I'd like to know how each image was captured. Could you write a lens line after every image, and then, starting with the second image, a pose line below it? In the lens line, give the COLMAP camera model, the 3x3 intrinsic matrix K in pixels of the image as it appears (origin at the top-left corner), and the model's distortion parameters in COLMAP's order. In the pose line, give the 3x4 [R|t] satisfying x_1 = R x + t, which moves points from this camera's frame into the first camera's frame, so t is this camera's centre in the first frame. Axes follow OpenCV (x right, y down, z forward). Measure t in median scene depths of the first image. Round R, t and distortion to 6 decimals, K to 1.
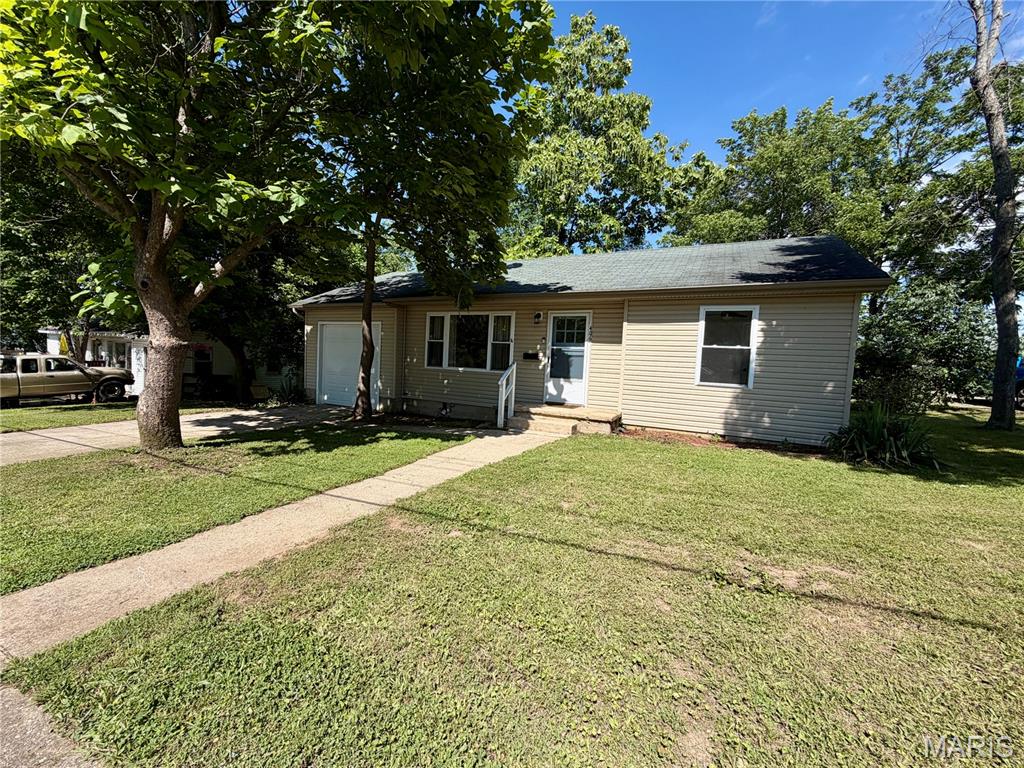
lens RADIAL K [[408.7, 0, 508.5], [0, 408.7, 383.1], [0, 0, 1]] dist [-0.000664, -0.000968]
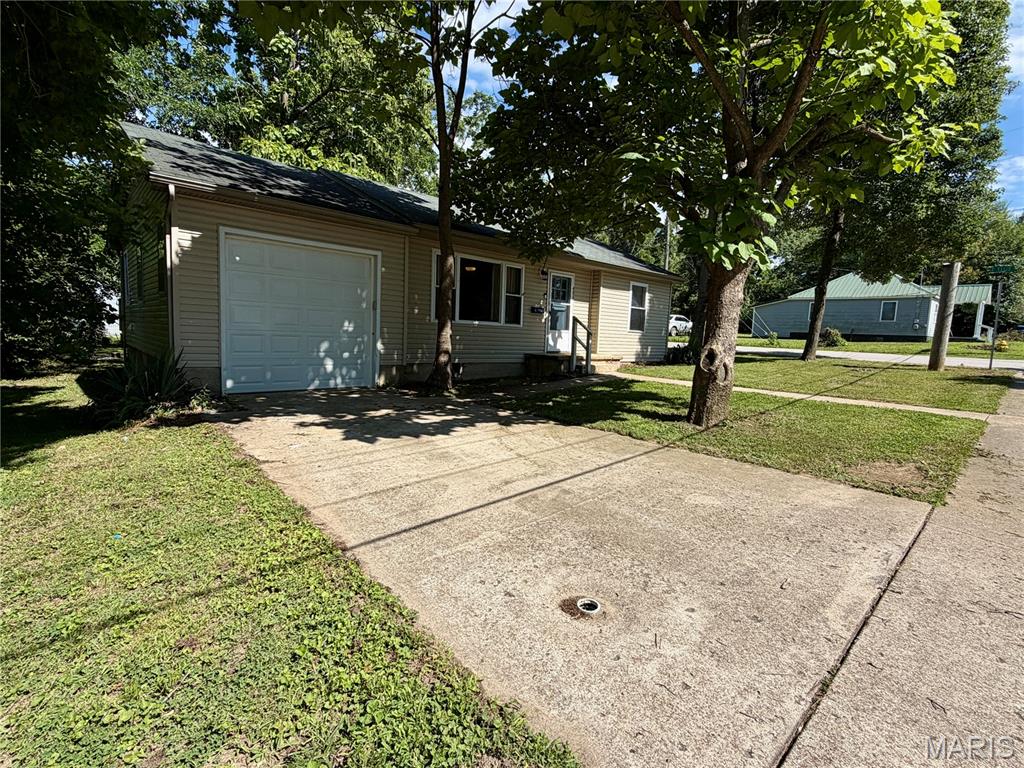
lens RADIAL K [[482.5, 0, 509.8], [0, 482.5, 386.3], [0, 0, 1]] dist [-0.000143, 0.000256]
pose [[0.353116, -0.120022, 0.927849, -1.217894], [0.048327, 0.992753, 0.110026, -0.010970], [-0.934331, 0.005988, 0.356357, 0.645881]]
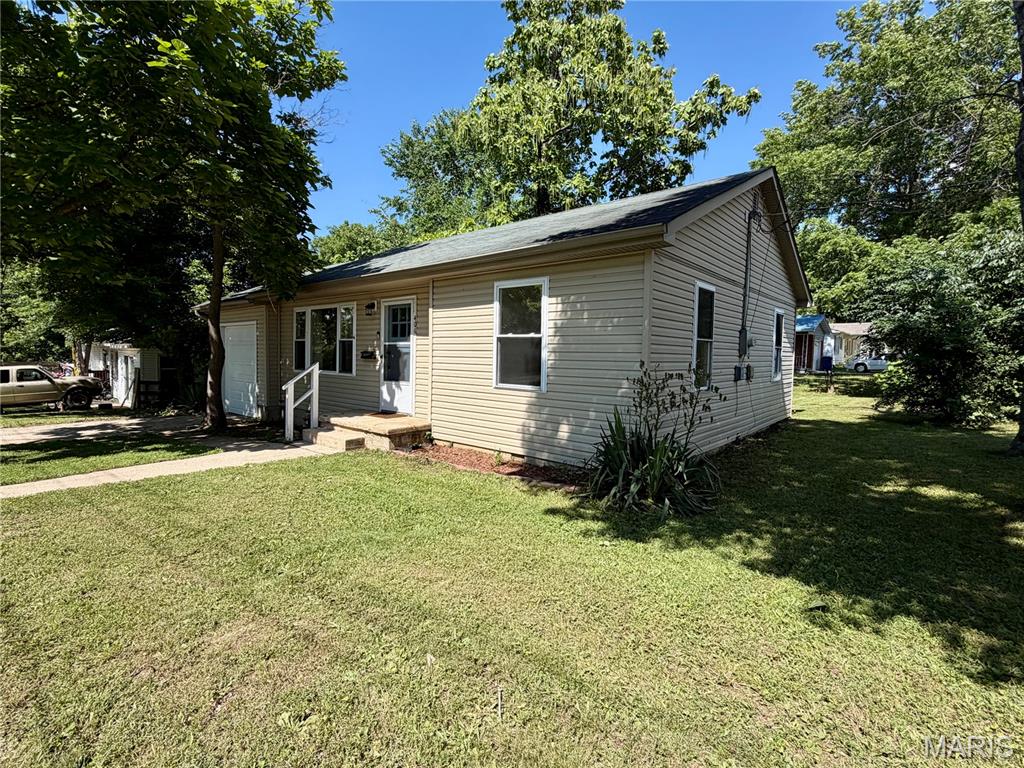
lens RADIAL K [[482.5, 0, 511.7], [0, 482.5, 378.5], [0, 0, 1]] dist [-0.000143, 0.000256]
pose [[0.973114, -0.015628, -0.229795, 0.586111], [0.011029, 0.999713, -0.021283, 0.006243], [0.230061, 0.018177, 0.973006, 0.120732]]
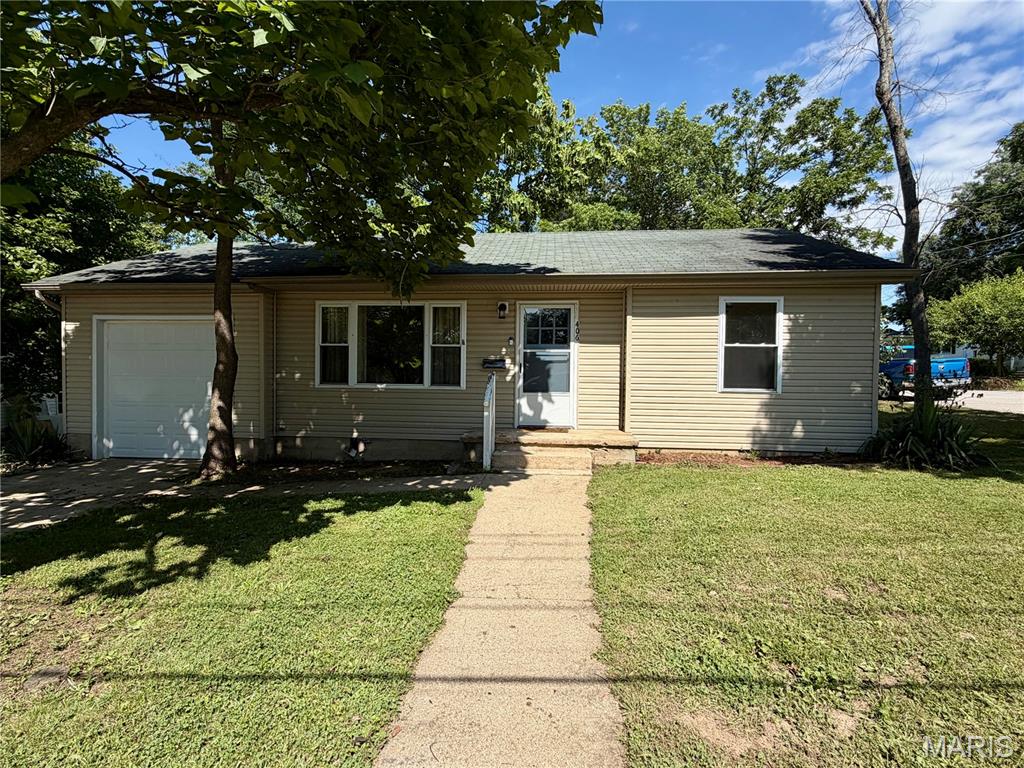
lens RADIAL K [[482.5, 0, 507.6], [0, 482.5, 384.6], [0, 0, 1]] dist [-0.000143, 0.000256]
pose [[0.926260, -0.043350, 0.374383, -0.250984], [0.053502, 0.998427, -0.016759, -0.014575], [-0.373067, 0.035554, 0.927123, 0.218098]]
